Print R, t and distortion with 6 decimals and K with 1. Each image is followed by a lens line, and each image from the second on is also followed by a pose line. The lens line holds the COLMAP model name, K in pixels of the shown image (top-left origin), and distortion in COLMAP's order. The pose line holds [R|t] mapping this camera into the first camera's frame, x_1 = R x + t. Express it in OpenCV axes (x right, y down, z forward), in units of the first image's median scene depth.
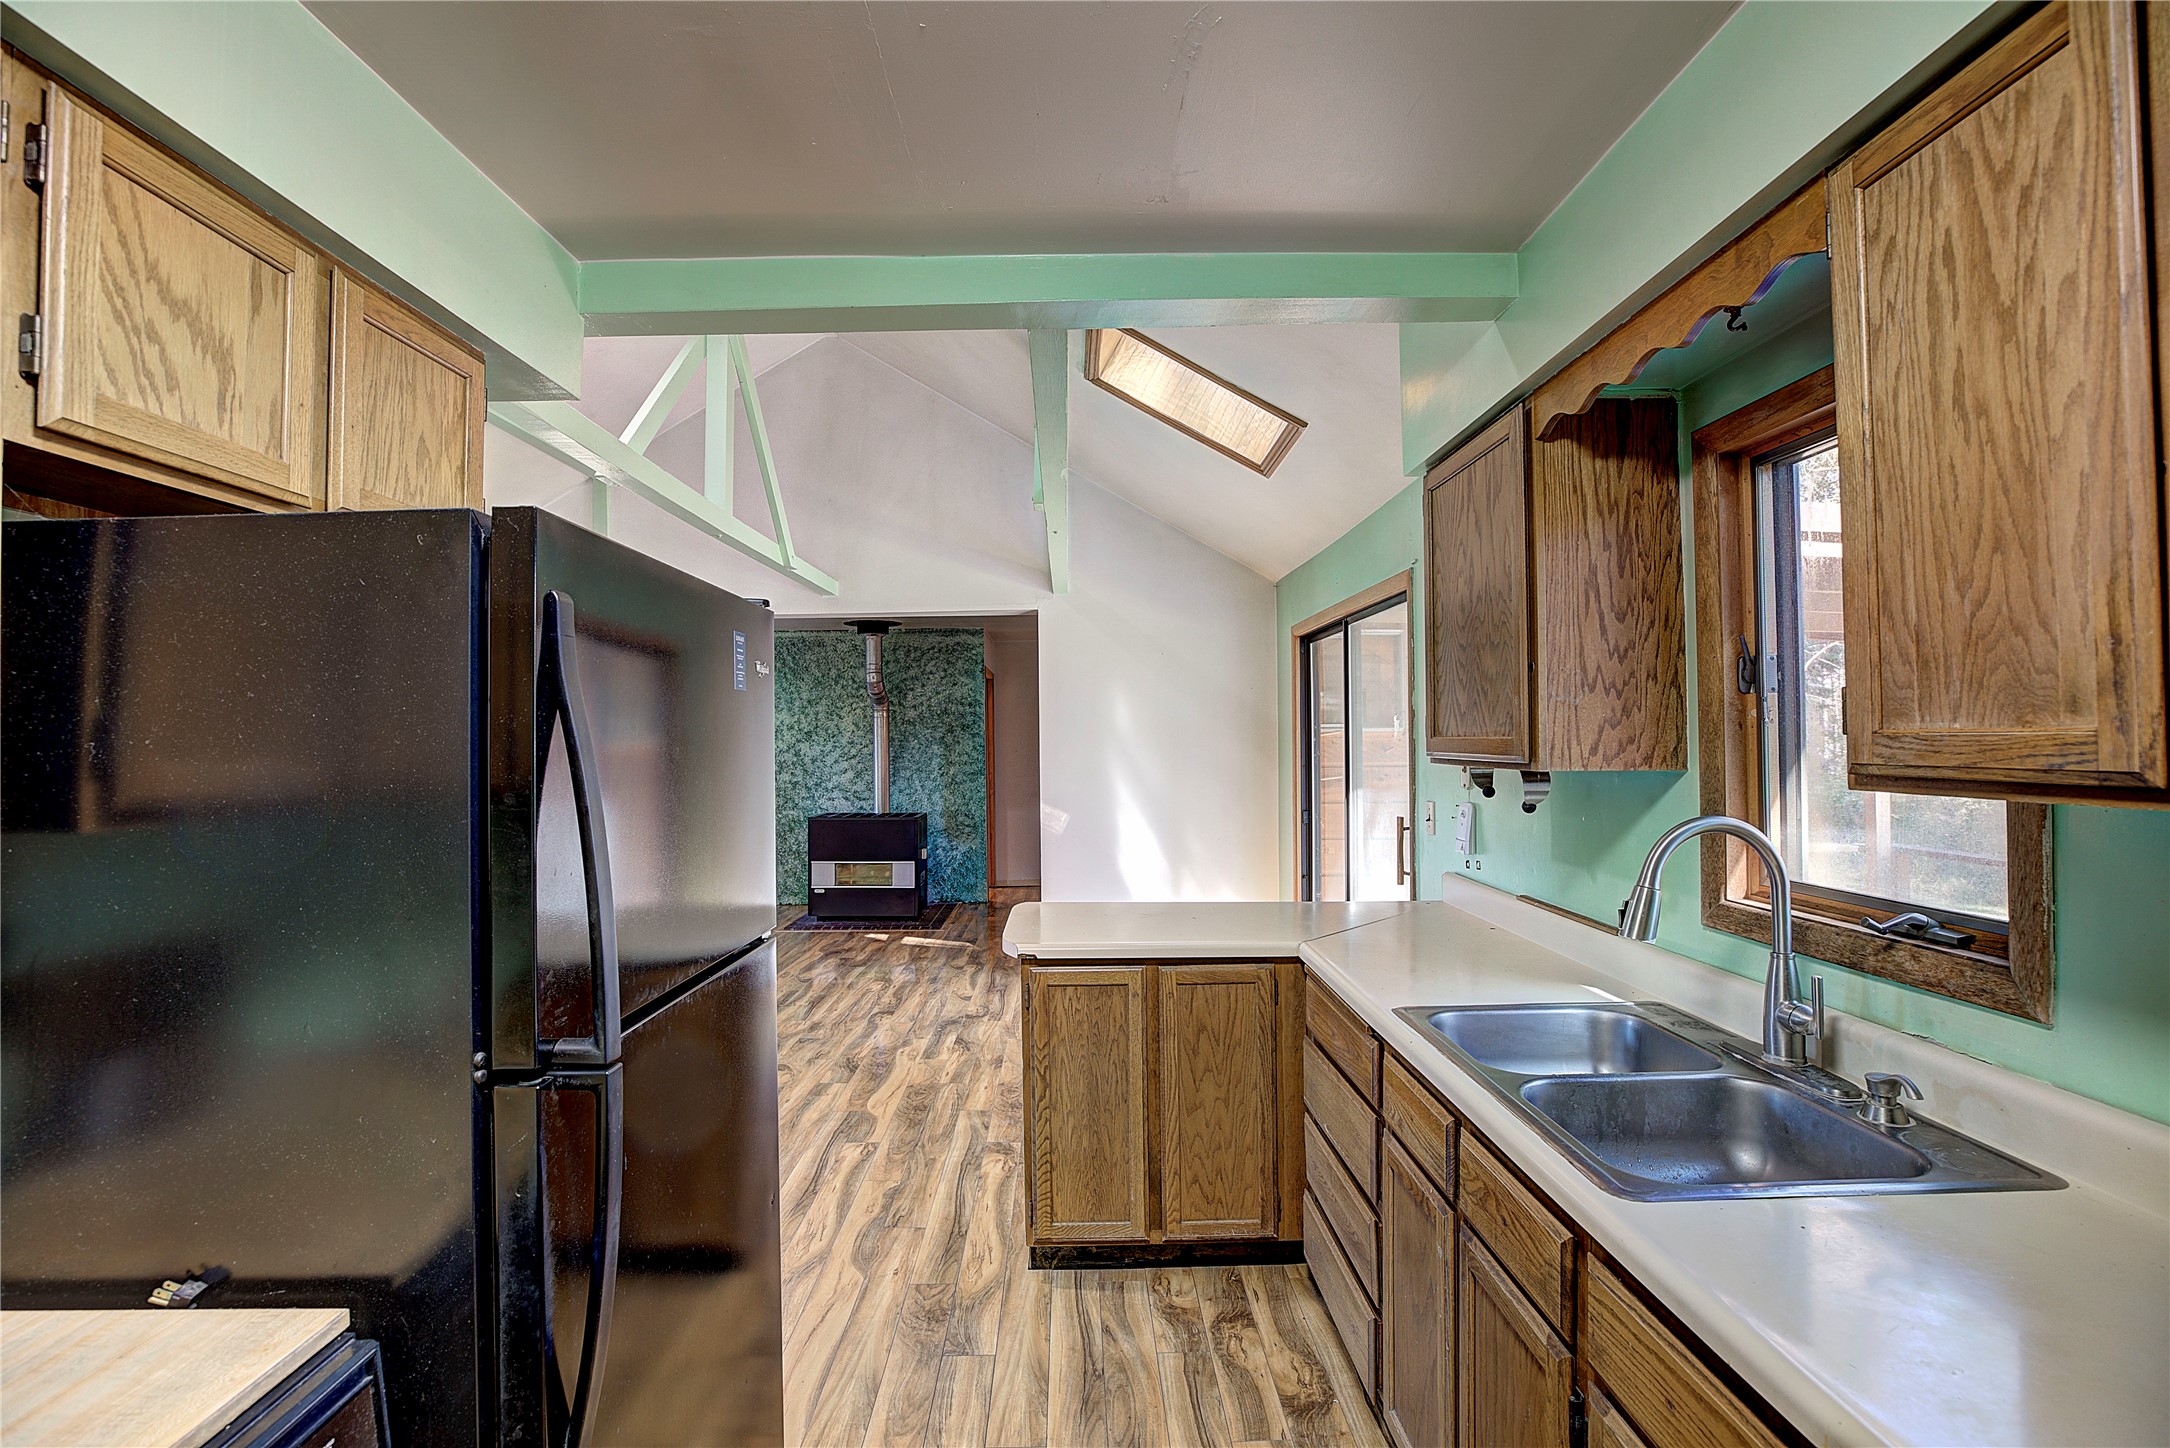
lens RADIAL K [[986.3, 0, 1077.9], [0, 986.3, 719.8], [0, 0, 1]] dist [-0.045974, 0.014051]
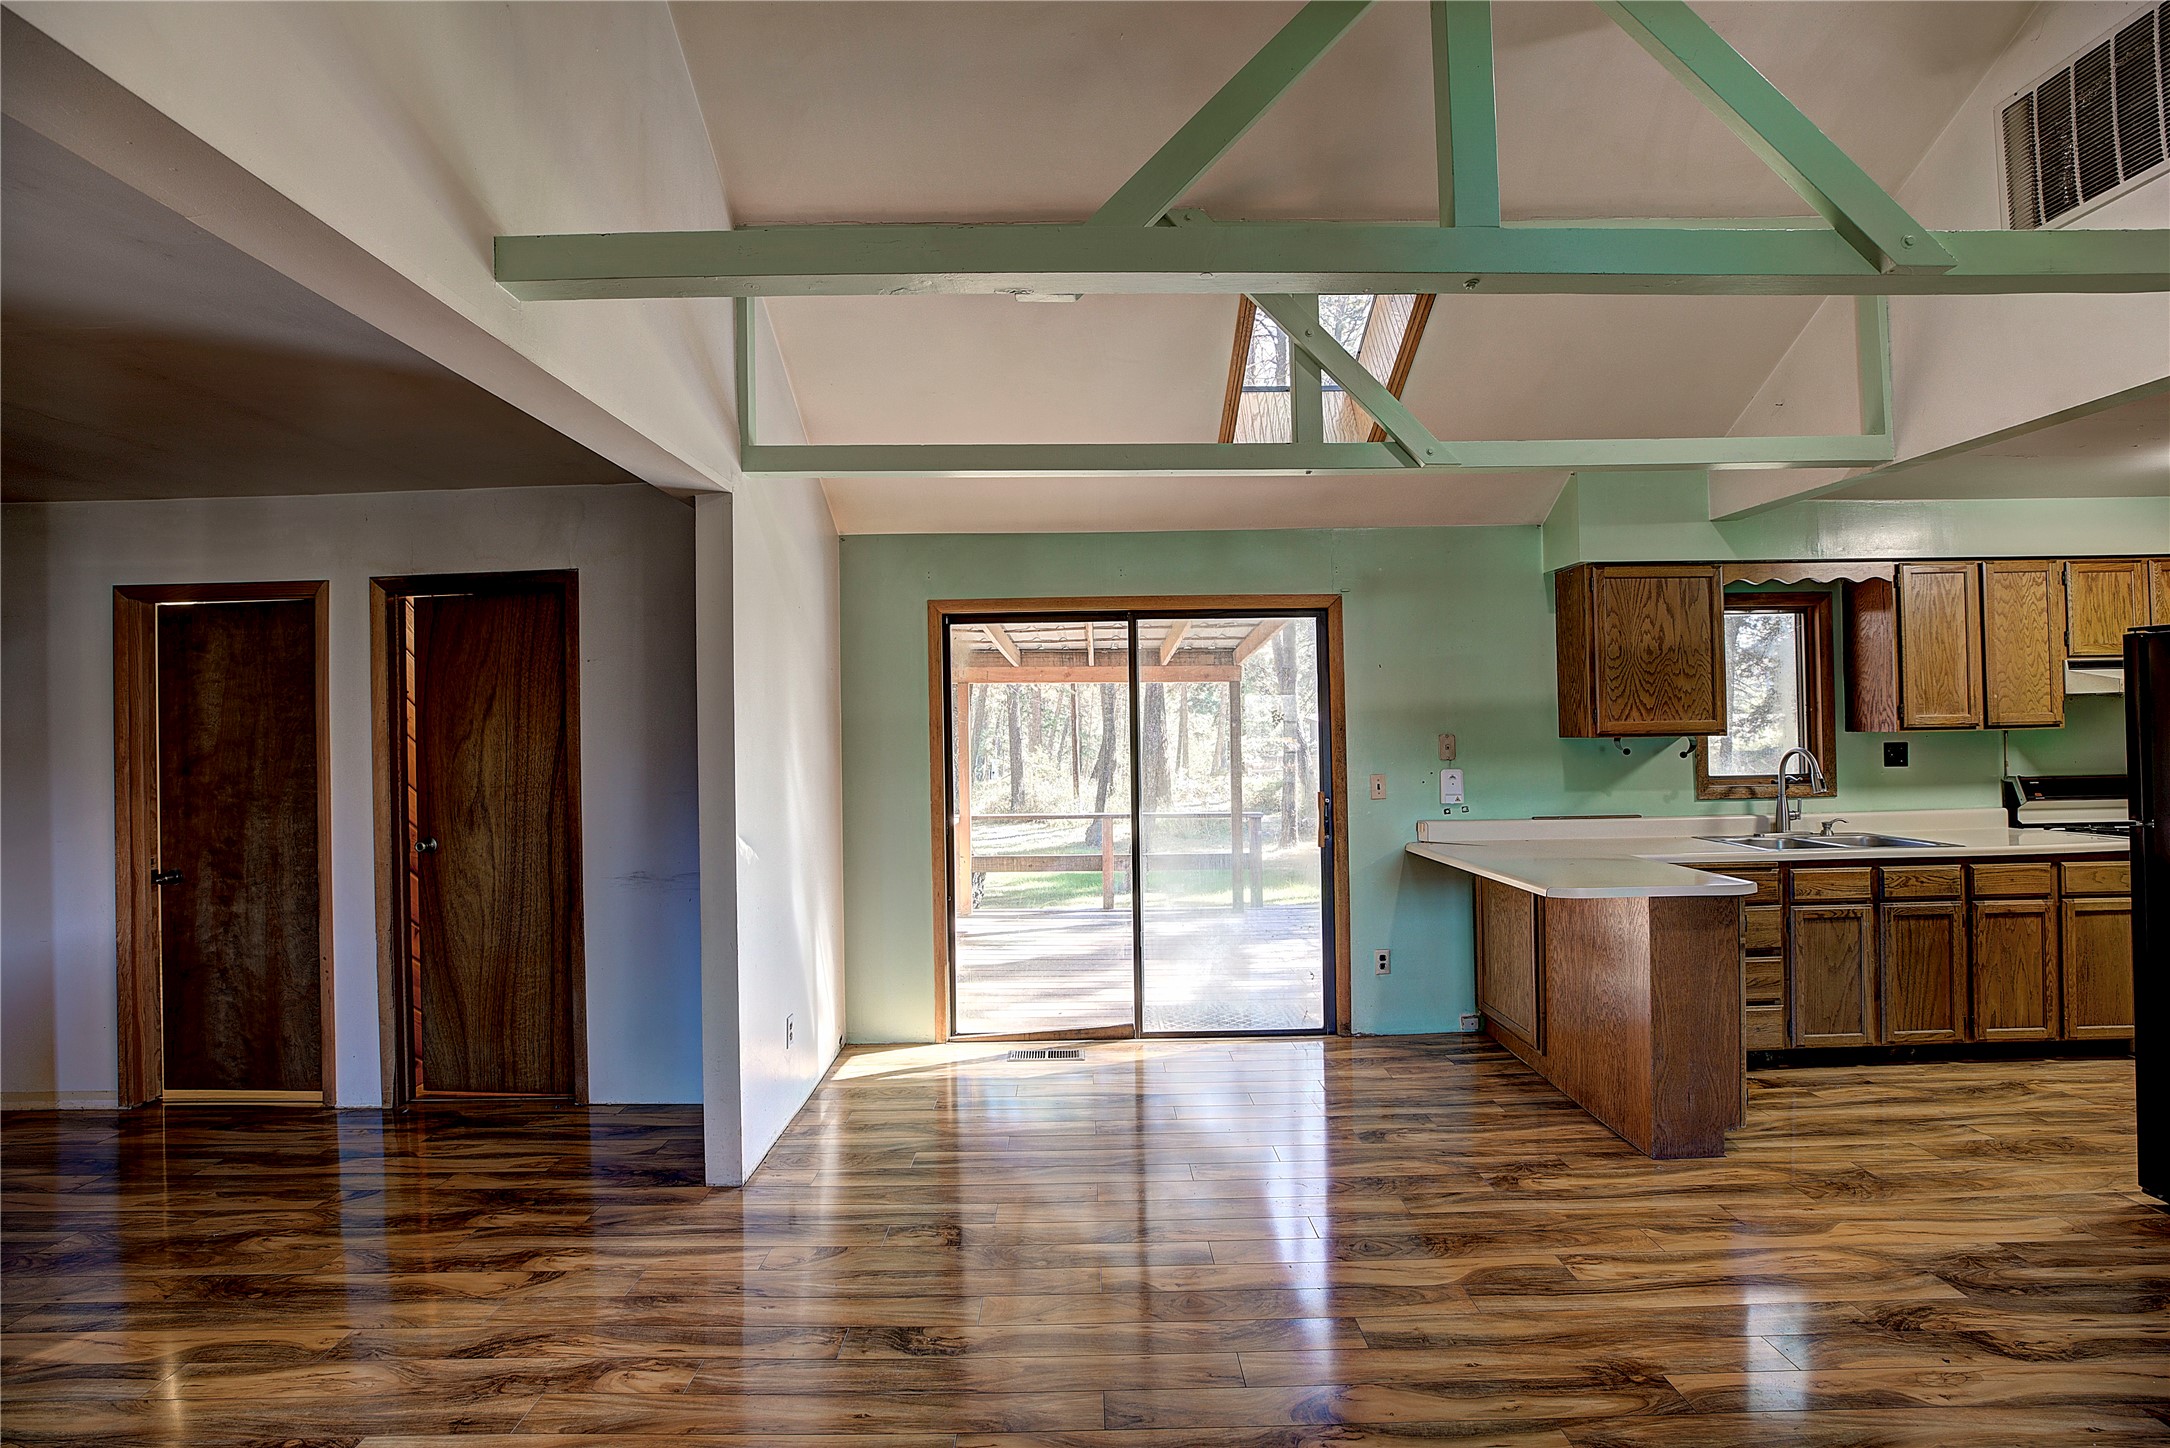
lens RADIAL K [[986.3, 0, 1077.9], [0, 986.3, 719.8], [0, 0, 1]] dist [-0.045974, 0.014051]
pose [[0.005501, 0.021838, 0.999746, -0.650994], [-0.001844, 0.999760, -0.021828, 0.025404], [-0.999983, -0.001724, 0.005540, 0.927687]]
